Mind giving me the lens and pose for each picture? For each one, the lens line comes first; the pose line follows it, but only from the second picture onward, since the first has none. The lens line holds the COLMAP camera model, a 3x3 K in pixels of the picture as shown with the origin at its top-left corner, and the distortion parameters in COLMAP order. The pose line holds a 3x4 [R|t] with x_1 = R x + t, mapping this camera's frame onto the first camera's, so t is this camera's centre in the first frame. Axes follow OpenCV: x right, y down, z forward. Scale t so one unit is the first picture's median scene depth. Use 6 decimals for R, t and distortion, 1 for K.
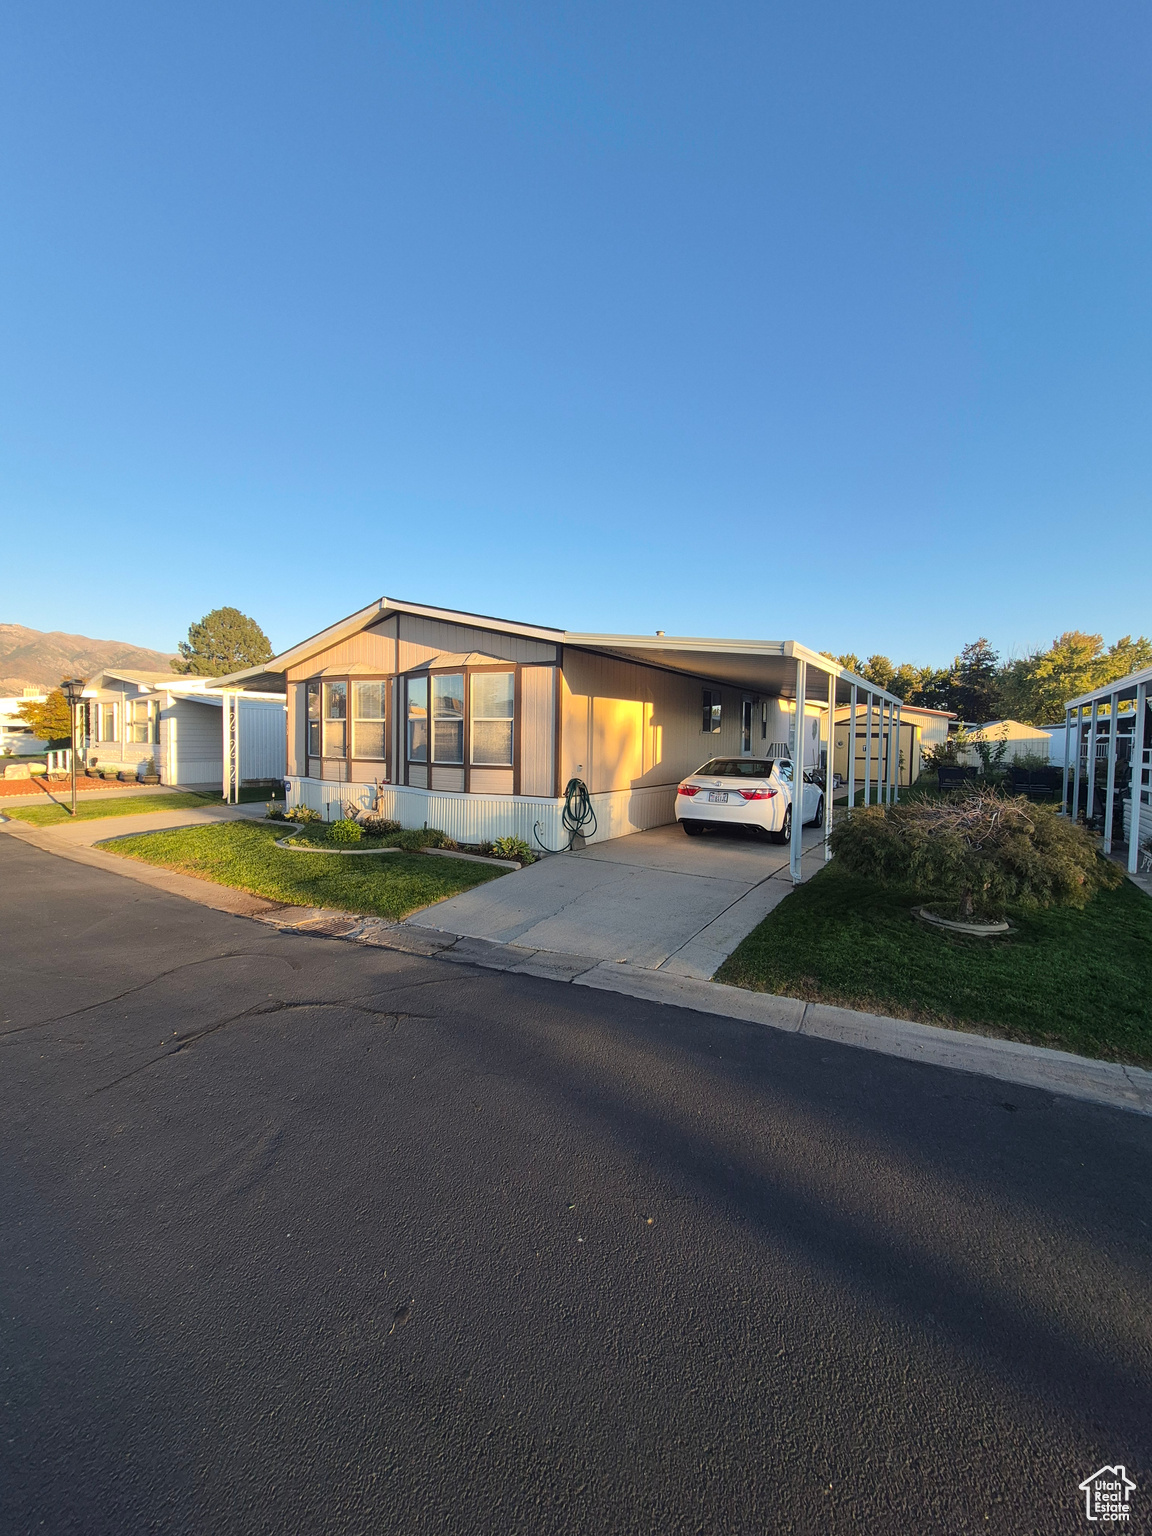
lens RADIAL K [[611.9, 0, 575.1], [0, 611.9, 767.3], [0, 0, 1]] dist [0.000355, 0.000041]
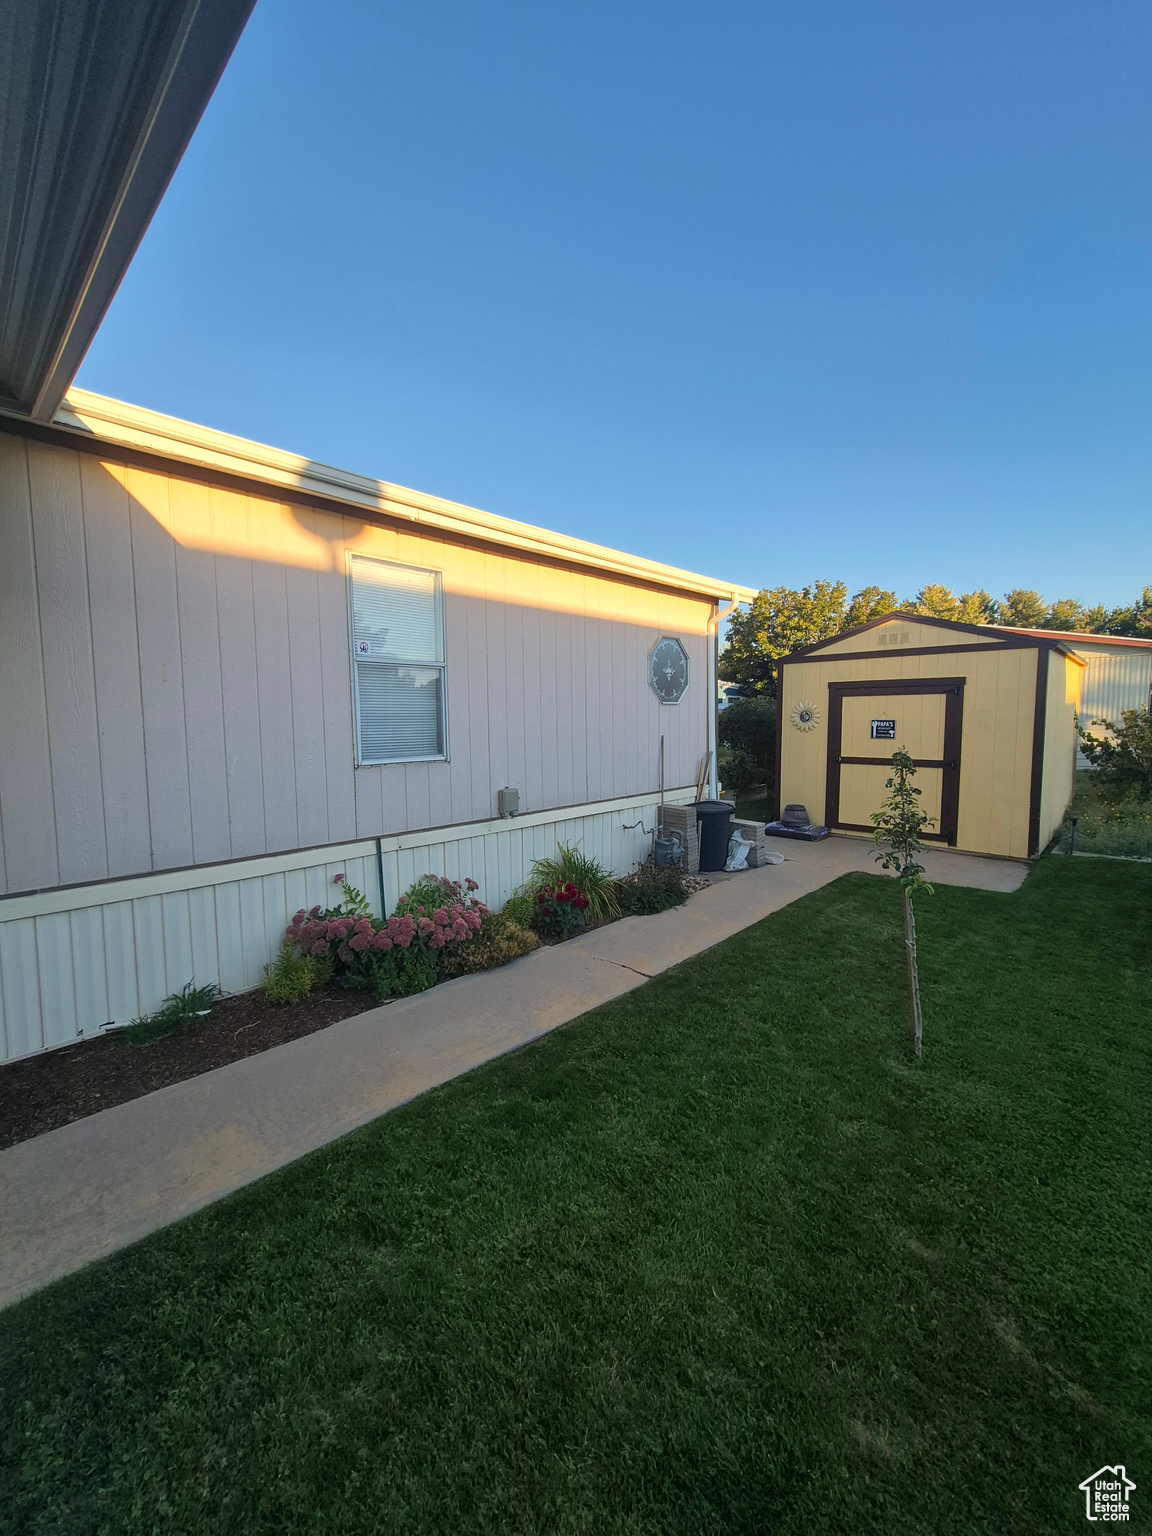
lens RADIAL K [[611.9, 0, 574.2], [0, 611.9, 768.2], [0, 0, 1]] dist [0.000355, 0.000041]
pose [[0.983044, -0.008289, -0.183182, 0.111220], [0.014969, 0.999271, 0.035113, -0.007119], [0.182758, -0.037260, 0.982452, 0.193936]]
